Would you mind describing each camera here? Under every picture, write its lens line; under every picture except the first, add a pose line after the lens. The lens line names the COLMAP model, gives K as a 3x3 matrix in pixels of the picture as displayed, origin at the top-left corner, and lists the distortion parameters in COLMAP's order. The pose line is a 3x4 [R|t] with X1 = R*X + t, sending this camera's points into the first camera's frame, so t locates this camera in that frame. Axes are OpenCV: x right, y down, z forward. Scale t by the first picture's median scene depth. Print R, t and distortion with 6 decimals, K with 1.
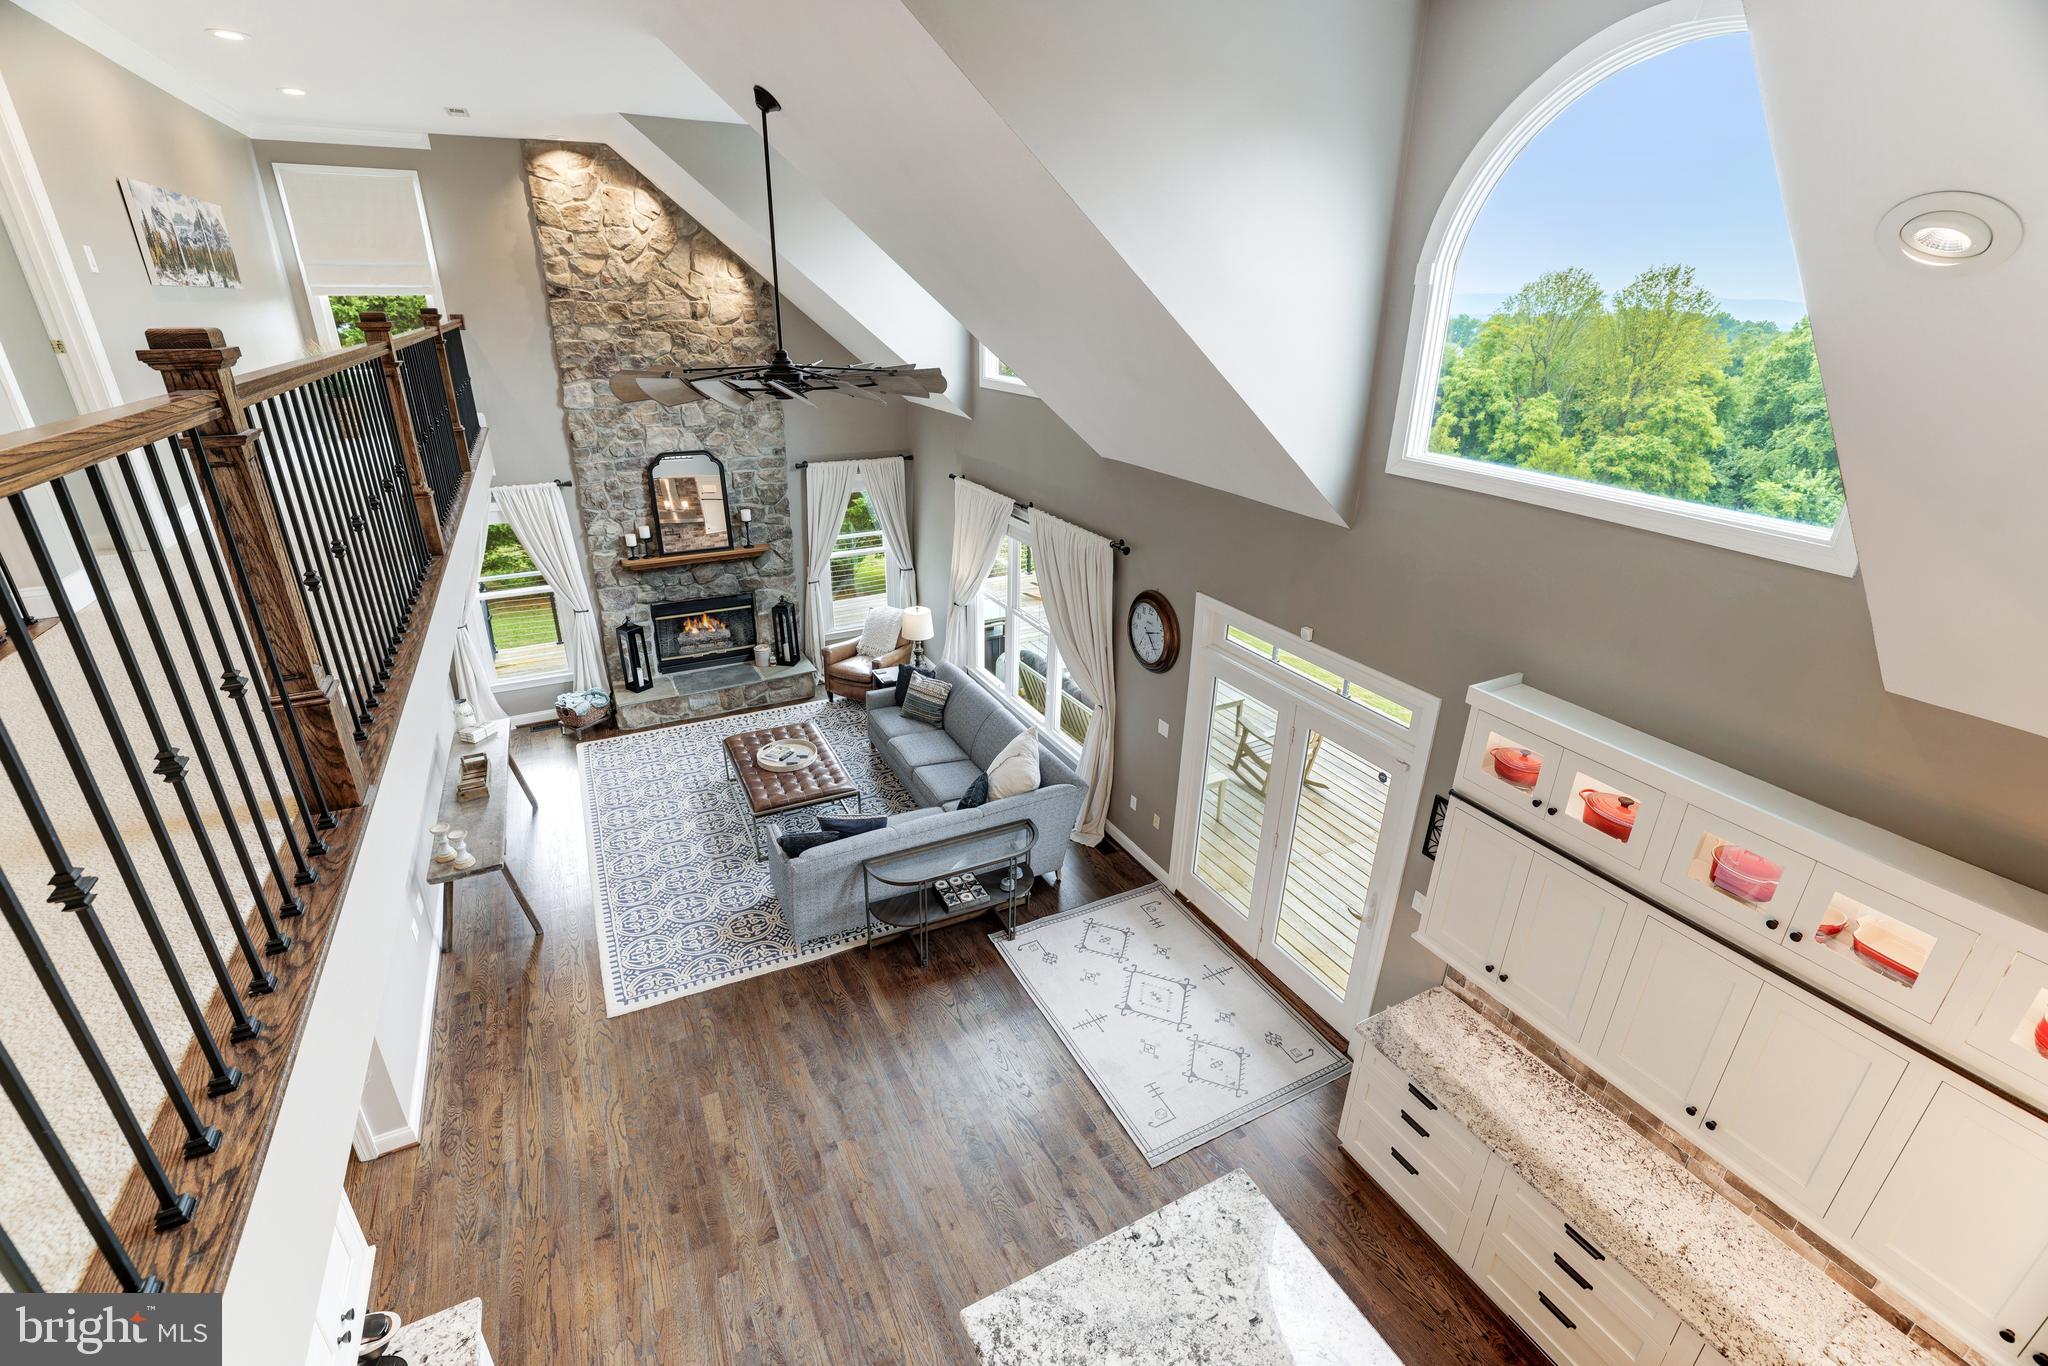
lens RADIAL K [[882.6, 0, 1017.7], [0, 882.6, 668.0], [0, 0, 1]] dist [-0.045881, 0.015160]
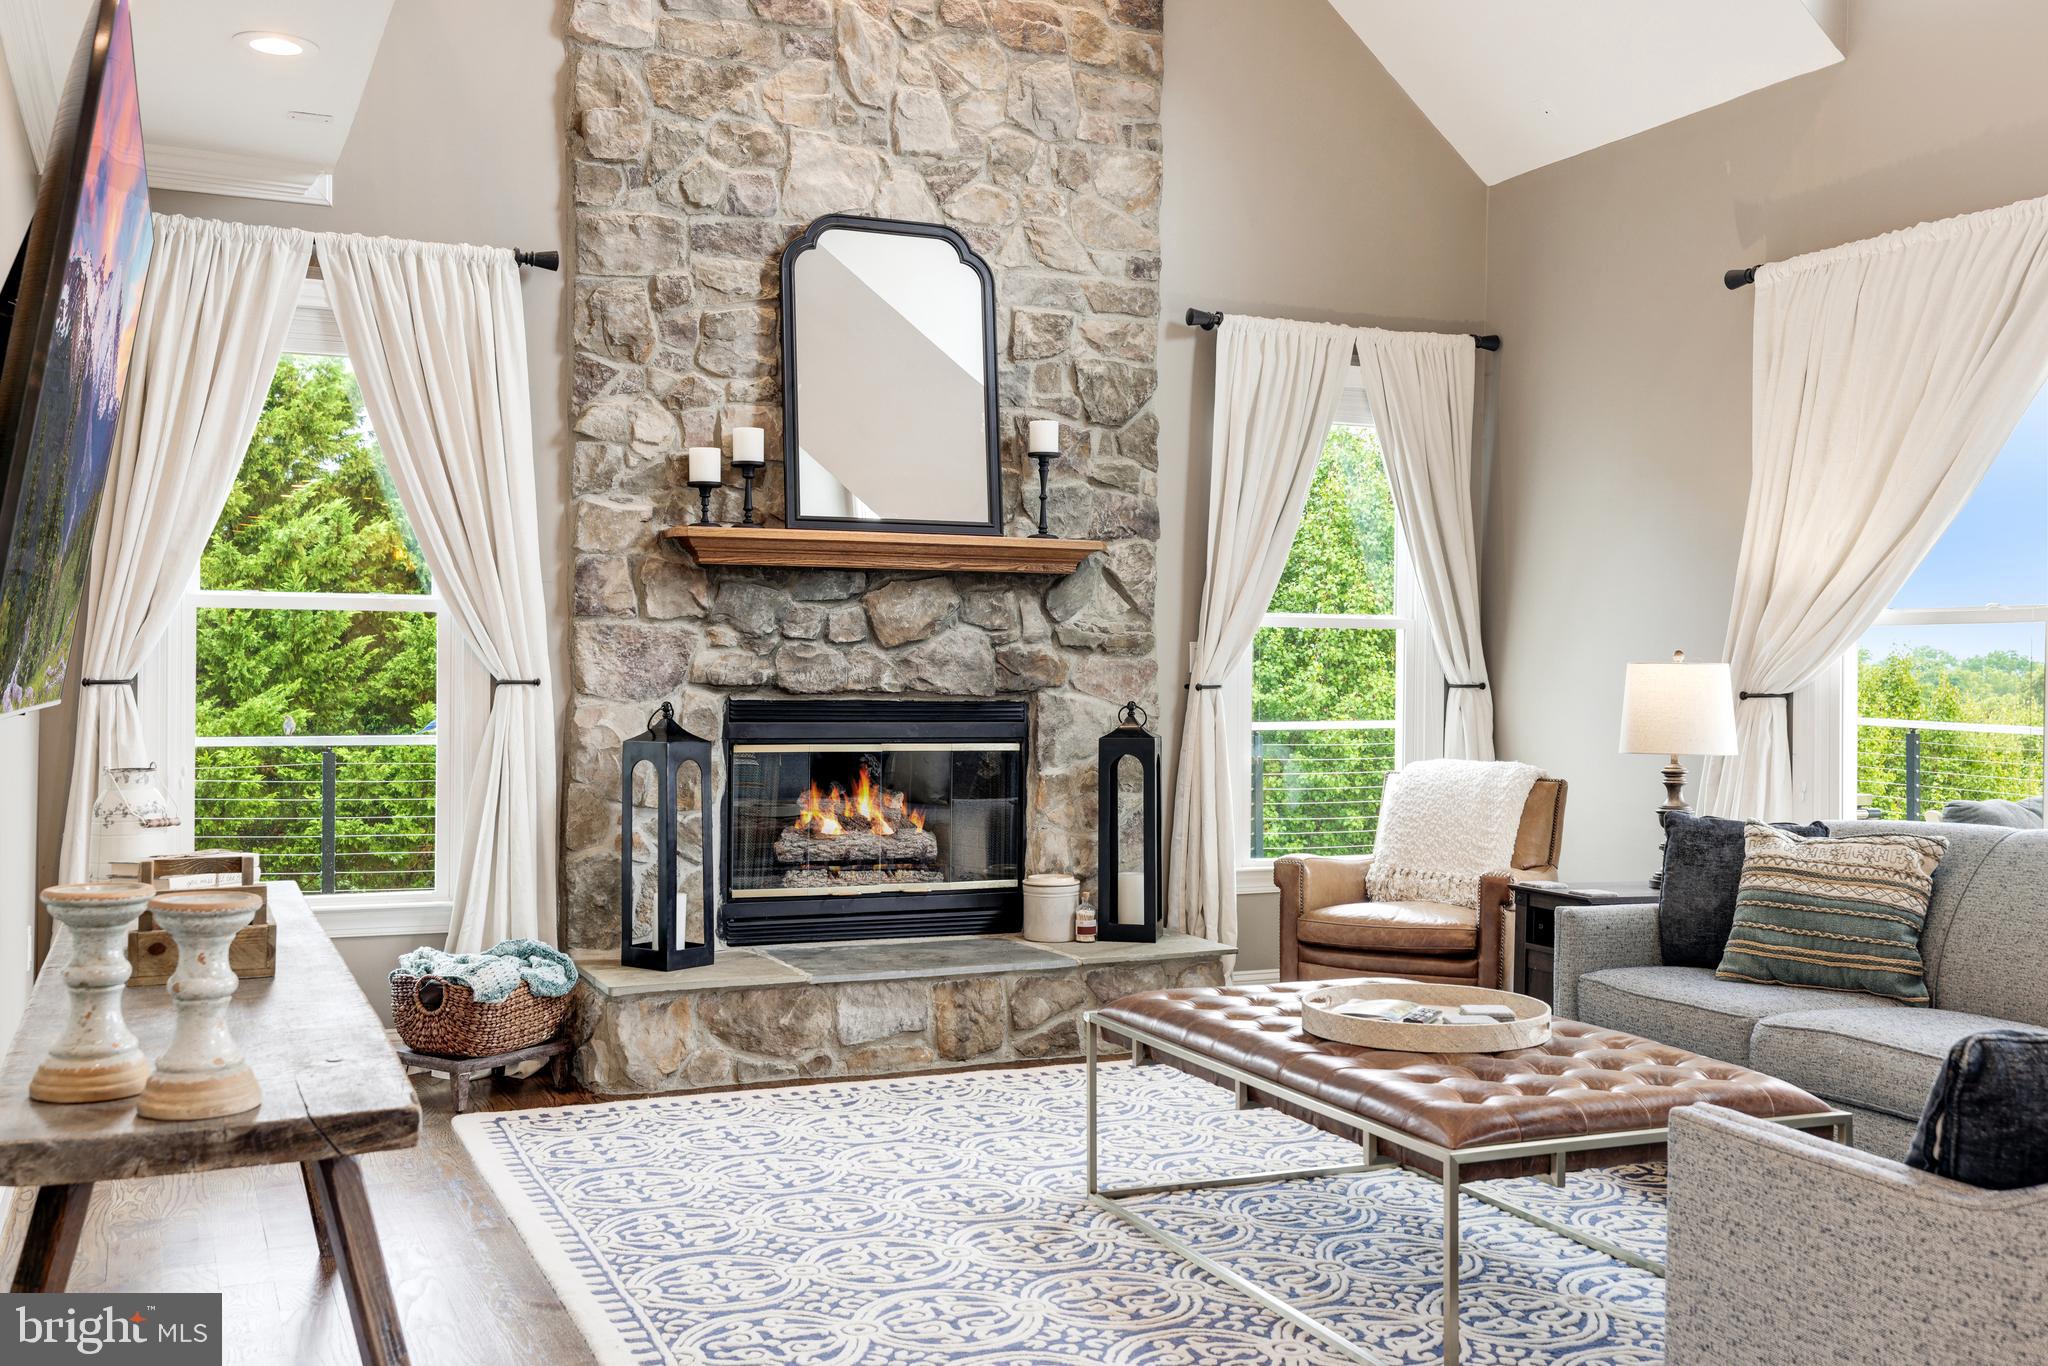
lens RADIAL K [[1921.4, 0, 1019.4], [0, 1921.4, 673.7], [0, 0, 1]] dist [0.041150, 0.000000]
pose [[0.998103, -0.006519, -0.061221, -0.301716], [-0.017353, 0.924276, -0.381331, 0.189694], [0.059071, 0.381670, 0.922409, 0.420138]]
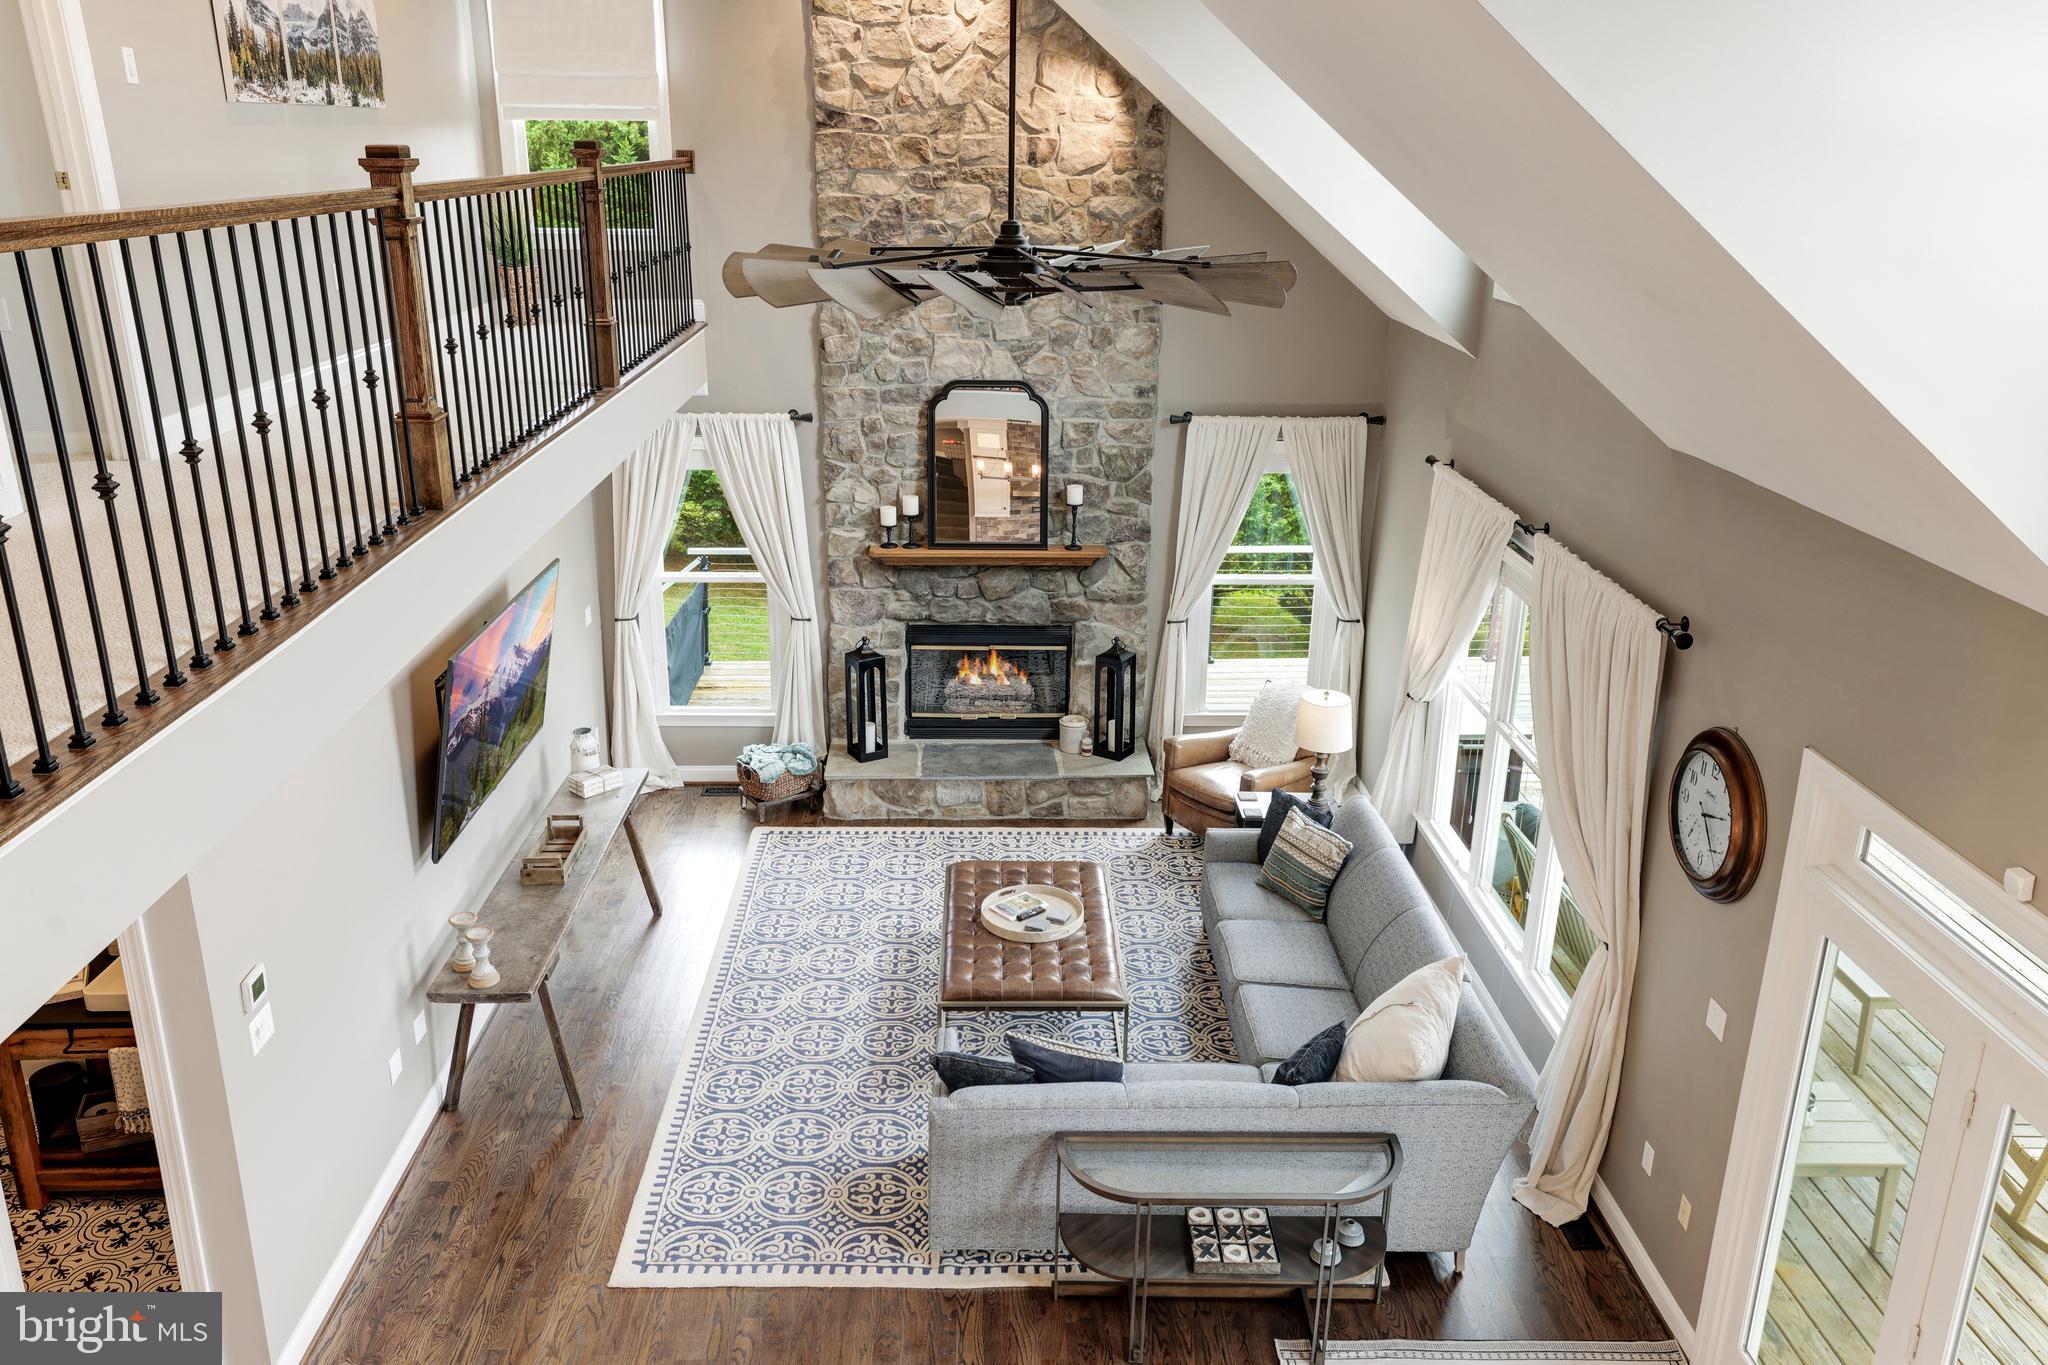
lens RADIAL K [[1553.6, 0, 1027.0], [0, 1553.6, 668.1], [0, 0, 1]] dist [0.001369, 0.037010]
pose [[0.903224, 0.138256, -0.406289, 0.109930], [-0.165435, 0.985690, -0.032360, -0.022184], [0.396001, 0.096443, 0.913171, 0.051999]]
